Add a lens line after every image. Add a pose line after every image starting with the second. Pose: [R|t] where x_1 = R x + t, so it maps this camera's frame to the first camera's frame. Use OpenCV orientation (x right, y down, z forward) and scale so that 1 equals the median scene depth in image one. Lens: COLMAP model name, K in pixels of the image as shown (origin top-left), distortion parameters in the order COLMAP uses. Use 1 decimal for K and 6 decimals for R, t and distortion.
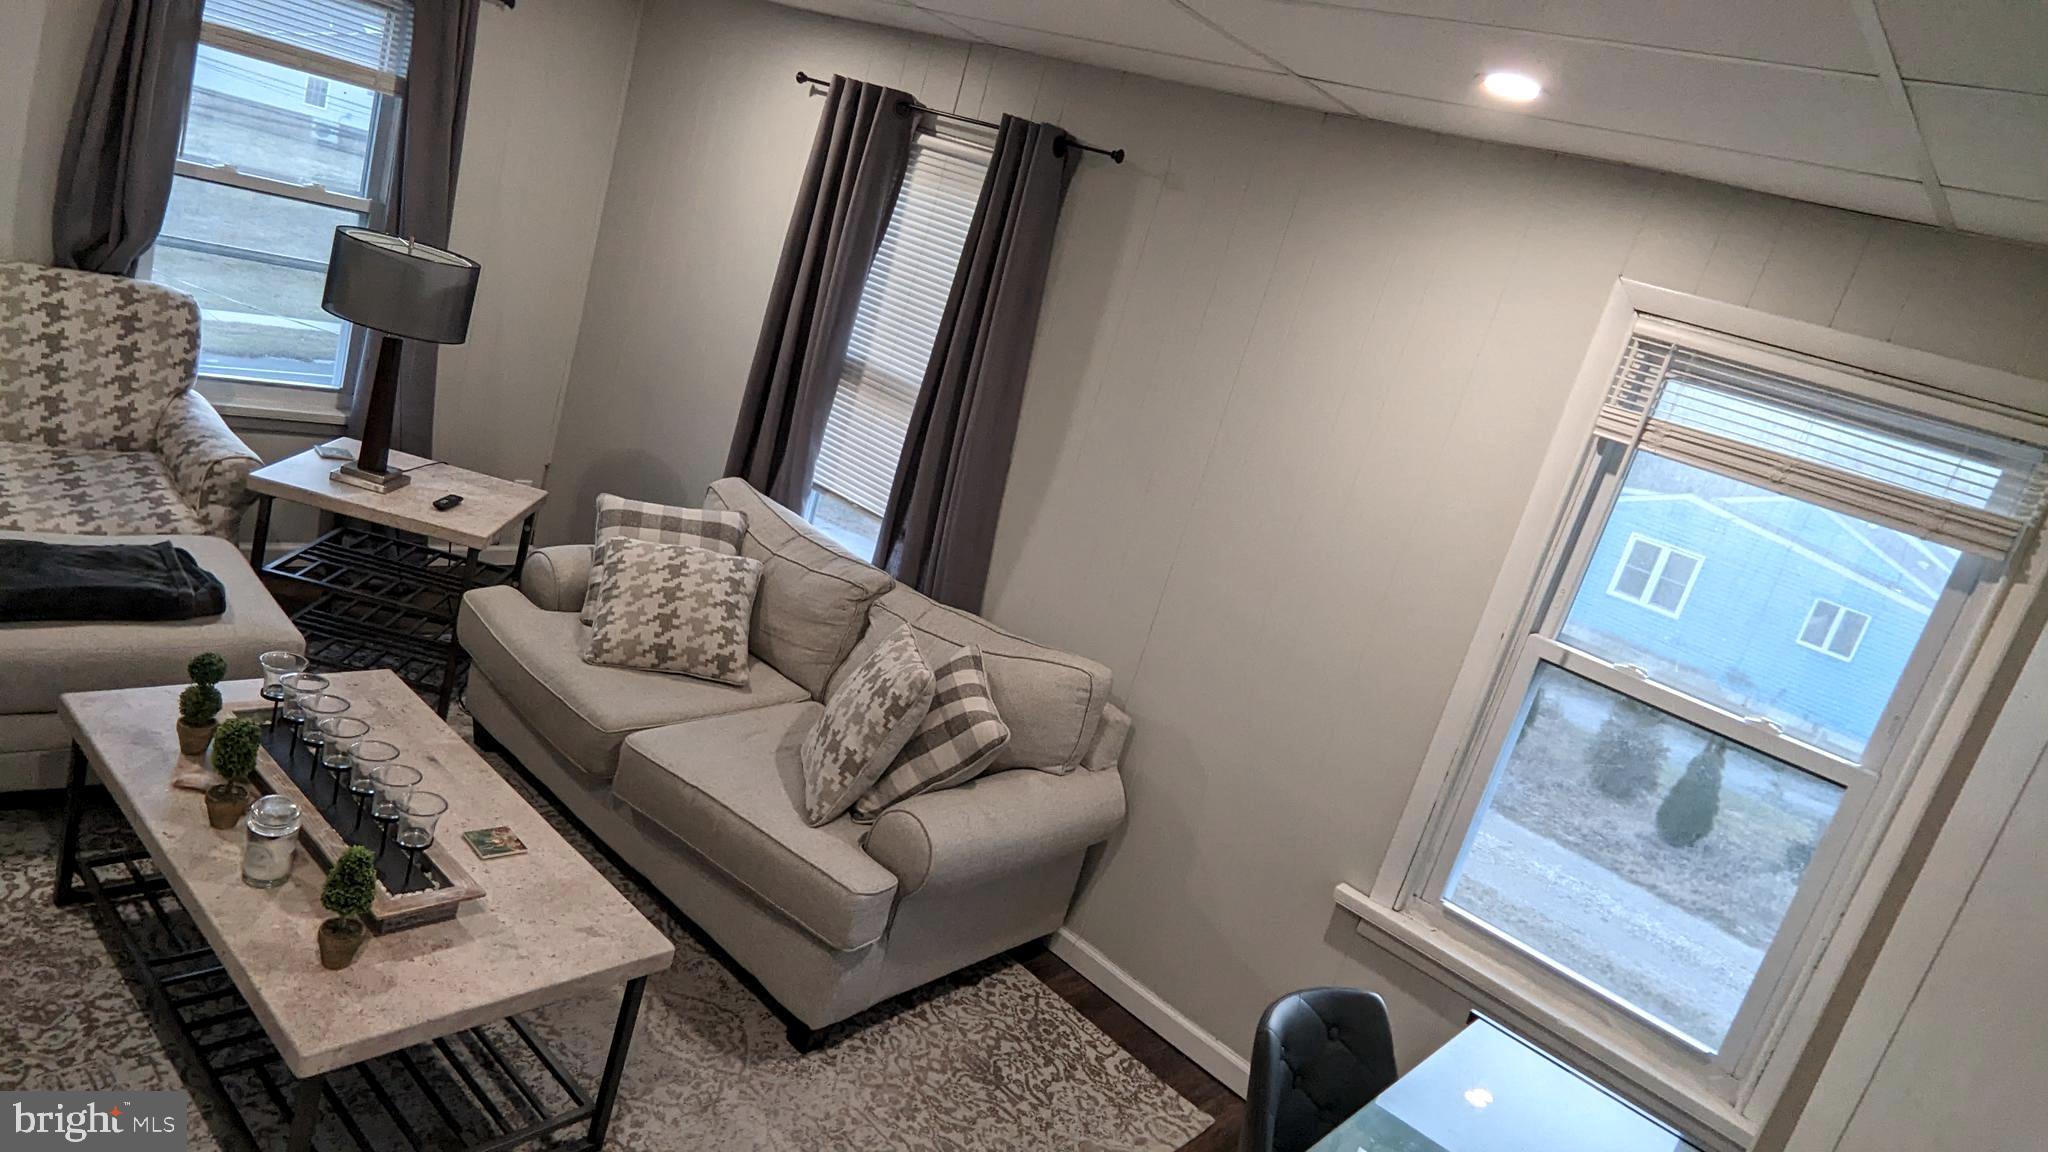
lens RADIAL K [[1301.3, 0, 1030.0], [0, 1301.3, 578.2], [0, 0, 1]] dist [0.036944, -0.026215]
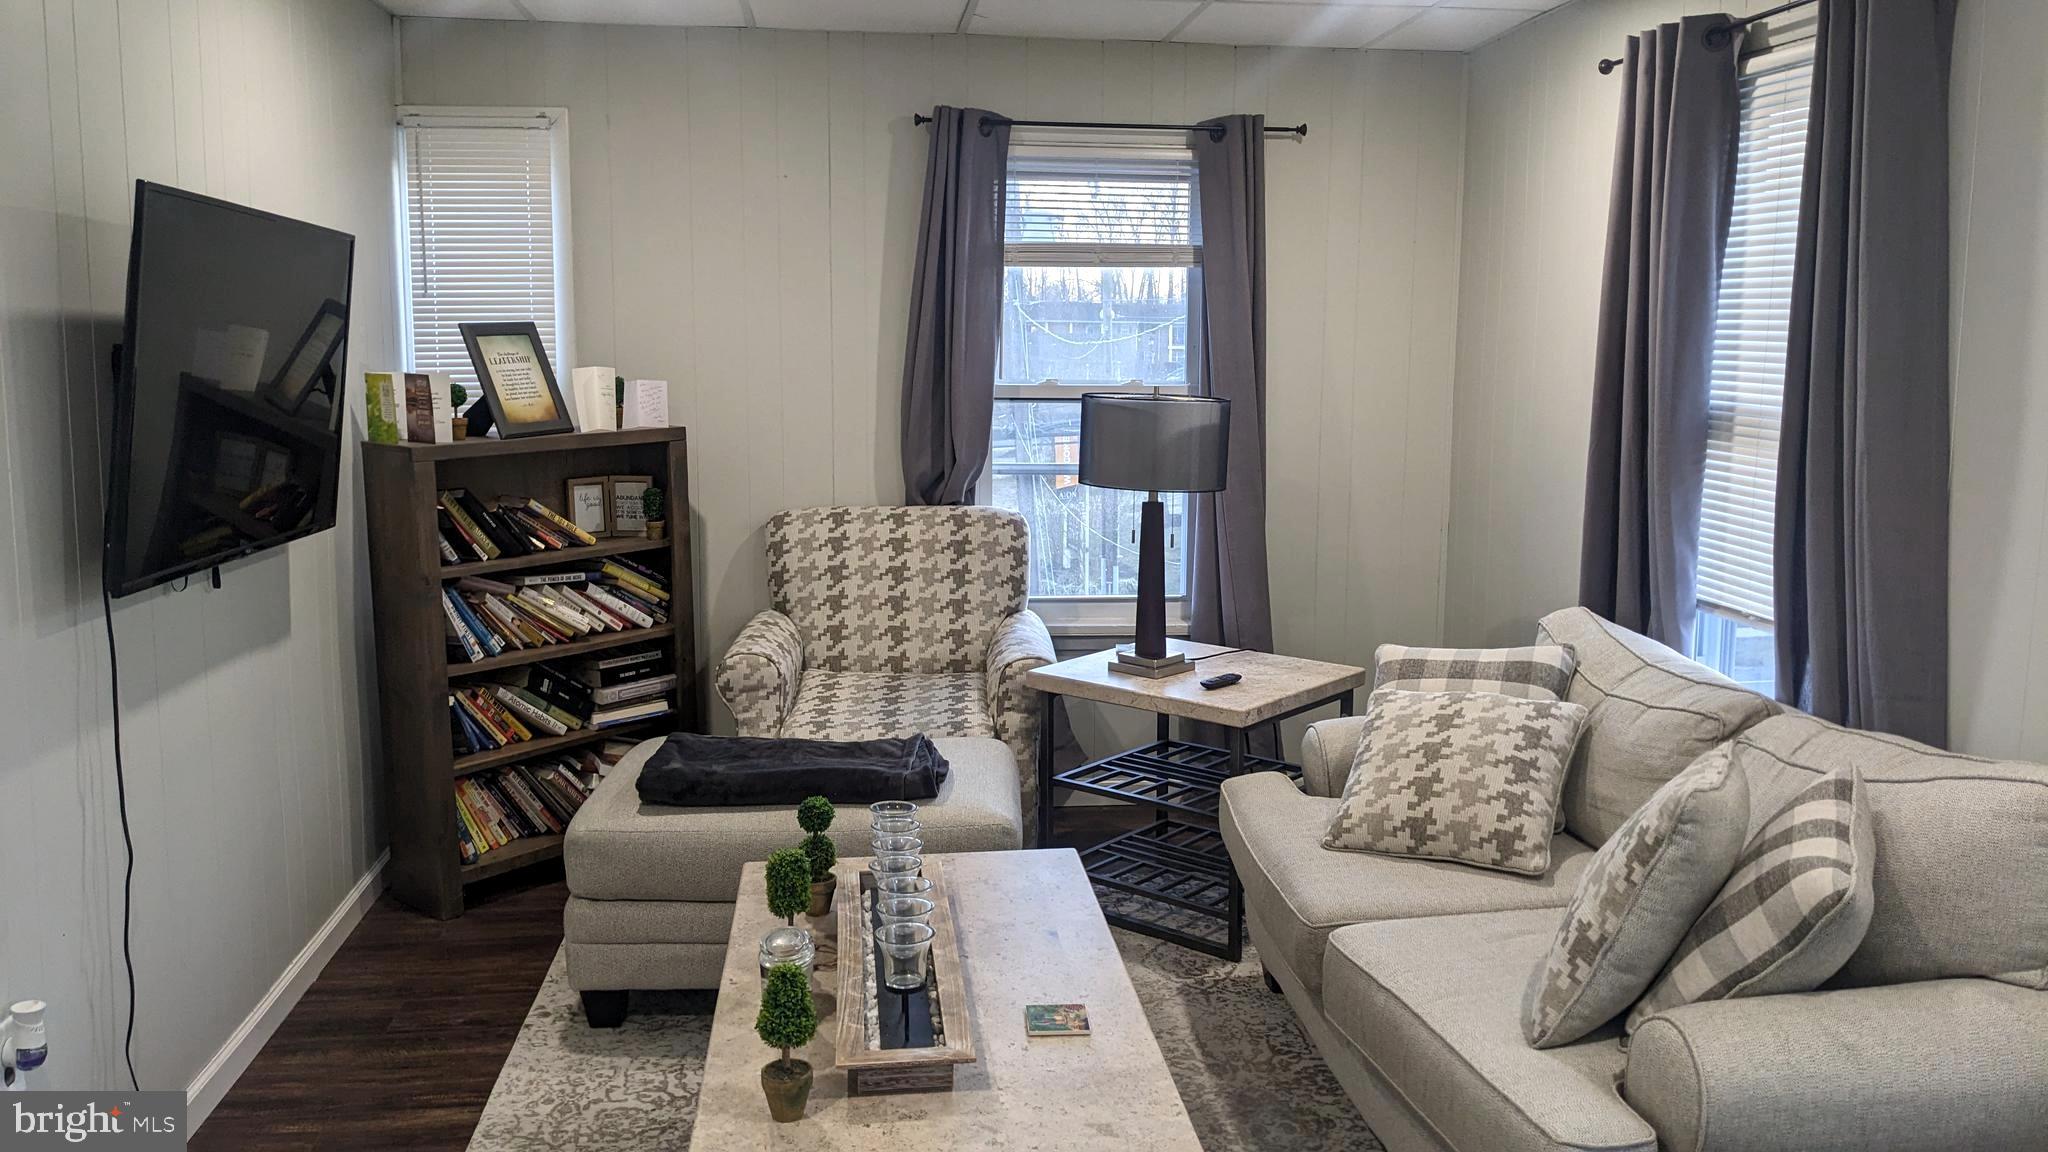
lens RADIAL K [[1622.2, 0, 1048.3], [0, 1622.2, 552.7], [0, 0, 1]] dist [0.067845, -0.102550]
pose [[0.709768, -0.192752, -0.677551, 0.206742], [0.026180, 0.968389, -0.248066, 0.124361], [0.703949, 0.158331, 0.692378, 0.208578]]
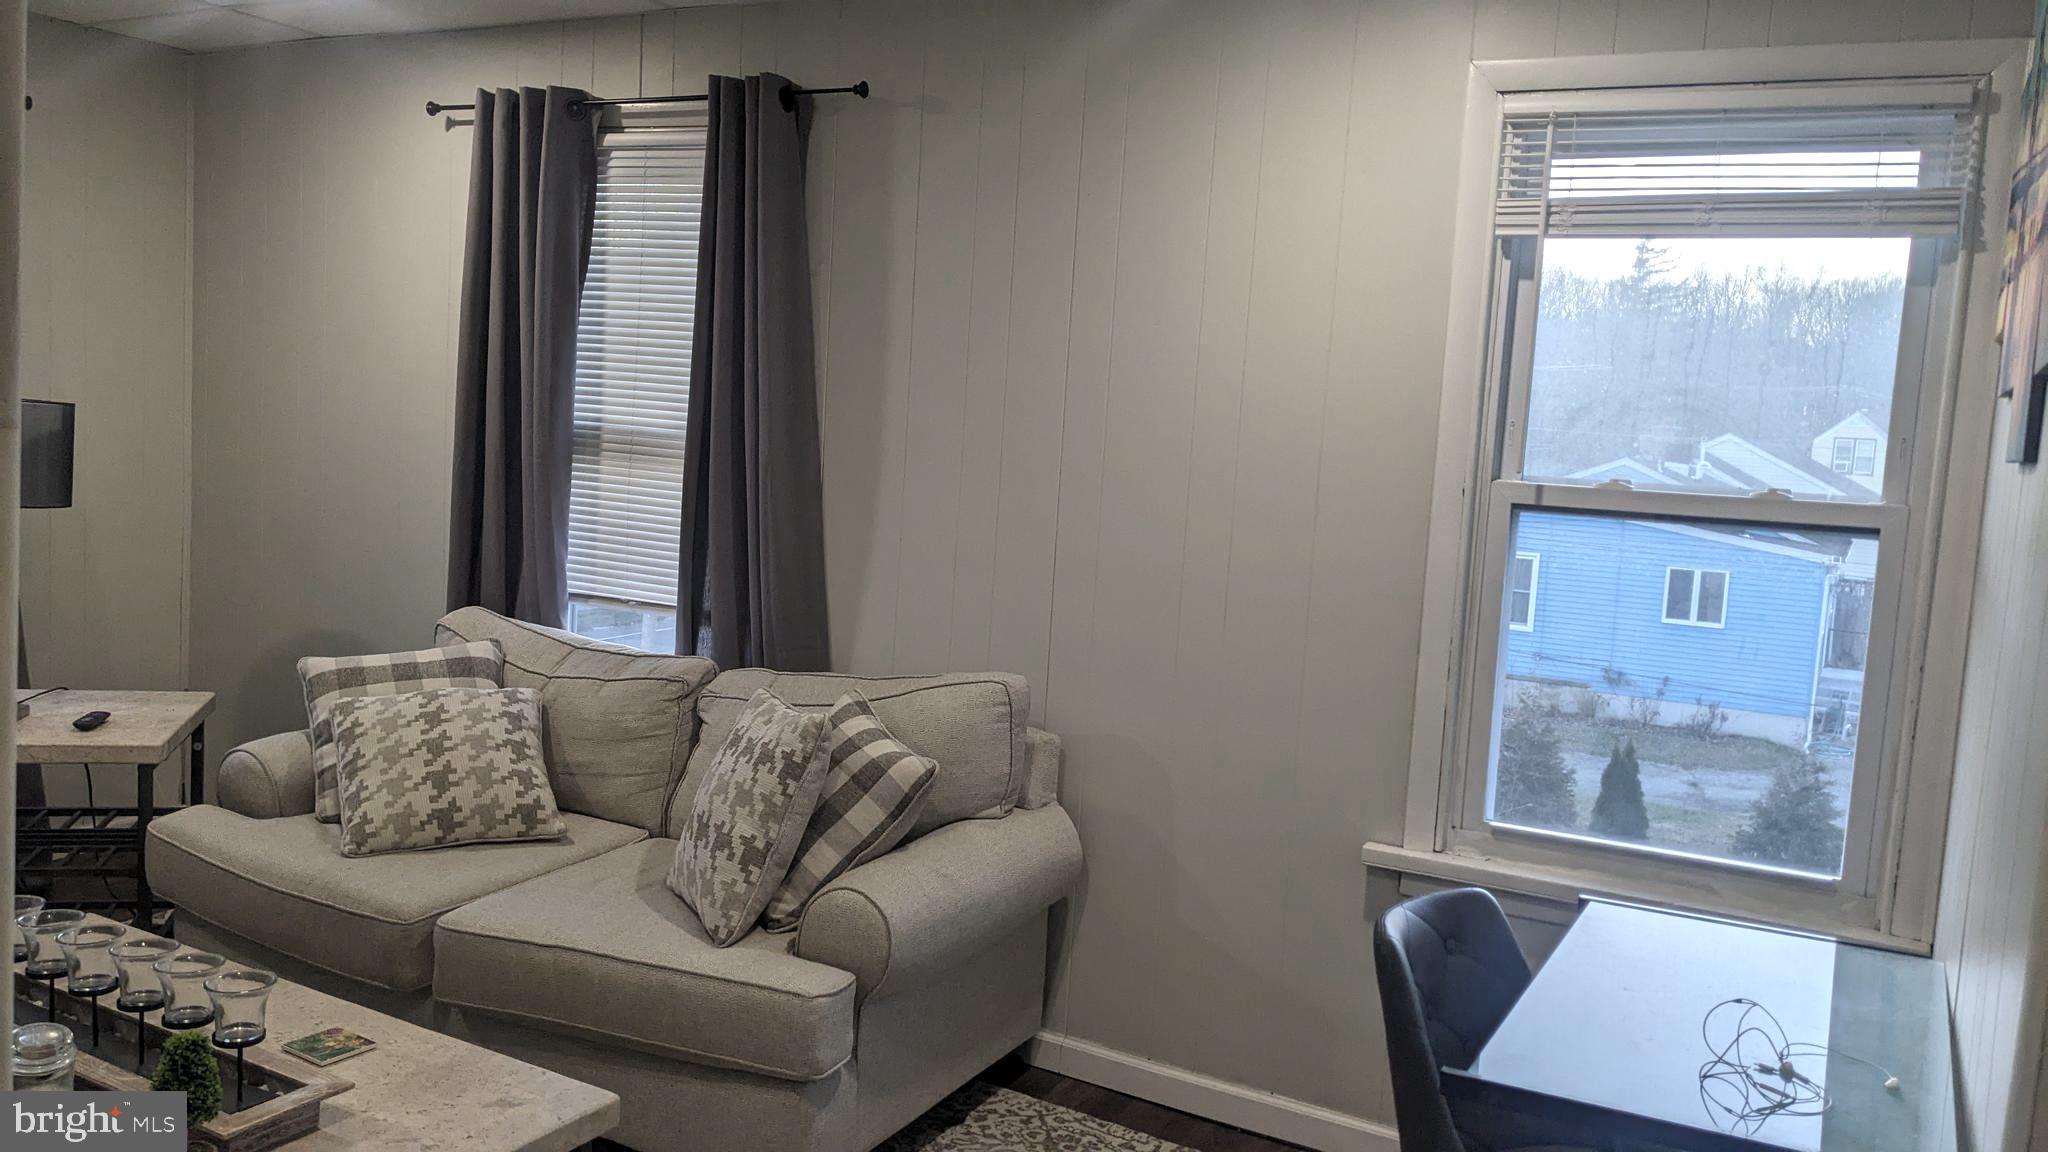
lens RADIAL K [[1622.2, 0, 1015.6], [0, 1622.2, 586.2], [0, 0, 1]] dist [0.067845, -0.102550]
pose [[0.951655, -0.248682, 0.180305, -0.103450], [0.268377, 0.958693, -0.094245, 0.103395], [-0.149420, 0.138078, 0.979085, 0.006249]]
